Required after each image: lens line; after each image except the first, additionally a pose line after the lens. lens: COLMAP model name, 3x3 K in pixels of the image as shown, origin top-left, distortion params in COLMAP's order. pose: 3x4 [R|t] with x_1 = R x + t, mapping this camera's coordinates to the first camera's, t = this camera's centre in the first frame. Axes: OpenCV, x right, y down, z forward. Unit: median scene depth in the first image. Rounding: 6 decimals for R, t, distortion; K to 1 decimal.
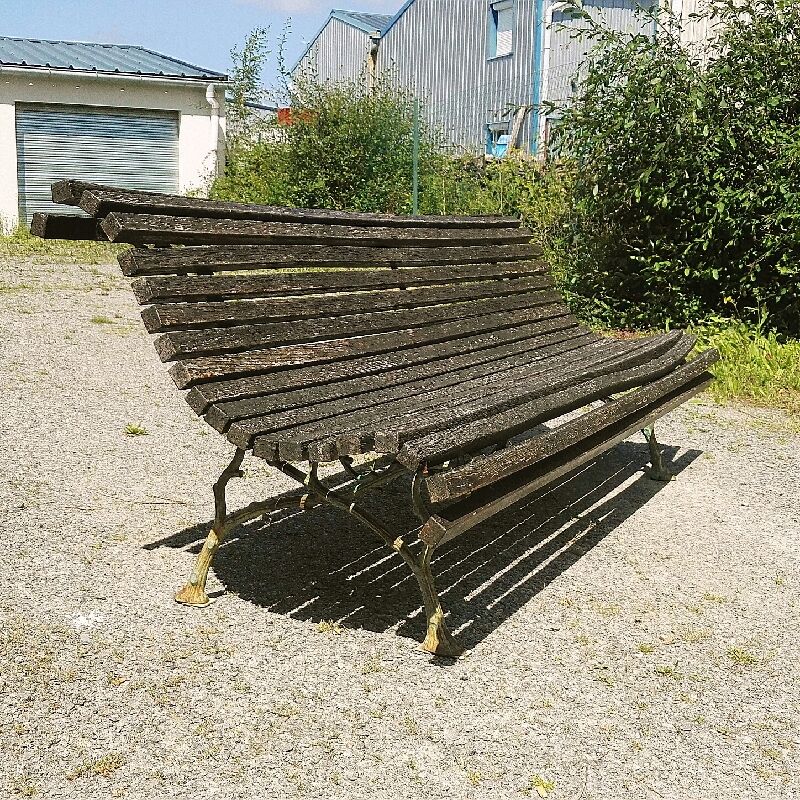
lens RADIAL K [[1188.2, 0, 400.0], [0, 1188.2, 400.0], [0, 0, 1]] dist [0.007556, -0.002745]
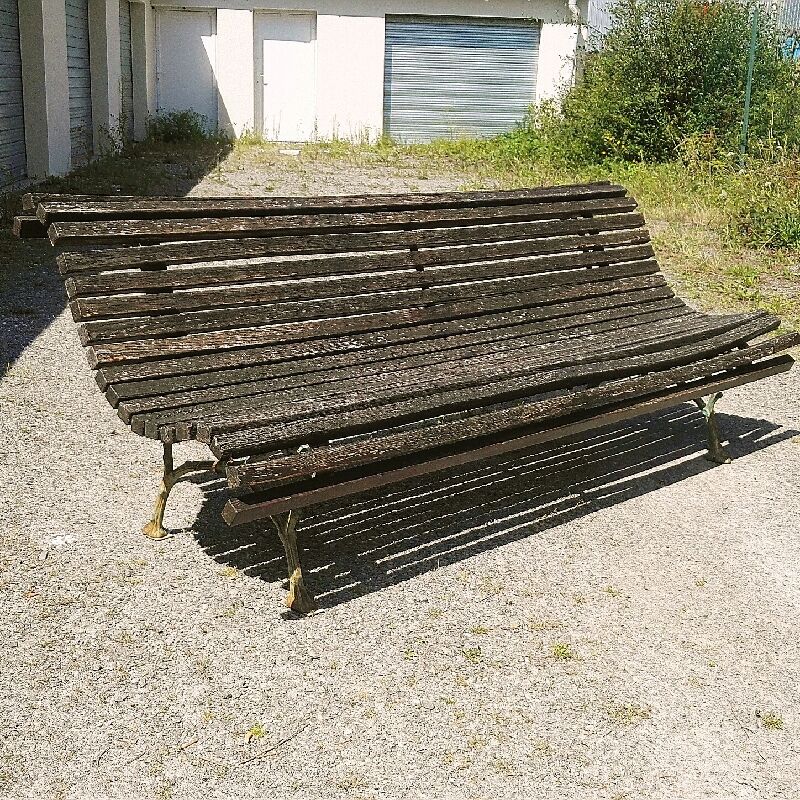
lens RADIAL K [[1188.2, 0, 400.0], [0, 1188.2, 400.0], [0, 0, 1]] dist [0.007556, -0.002745]
pose [[0.941824, 0.087715, -0.324460, 0.352019], [-0.059925, 0.993702, 0.094690, -0.077300], [0.330723, -0.069738, 0.941148, -0.036795]]
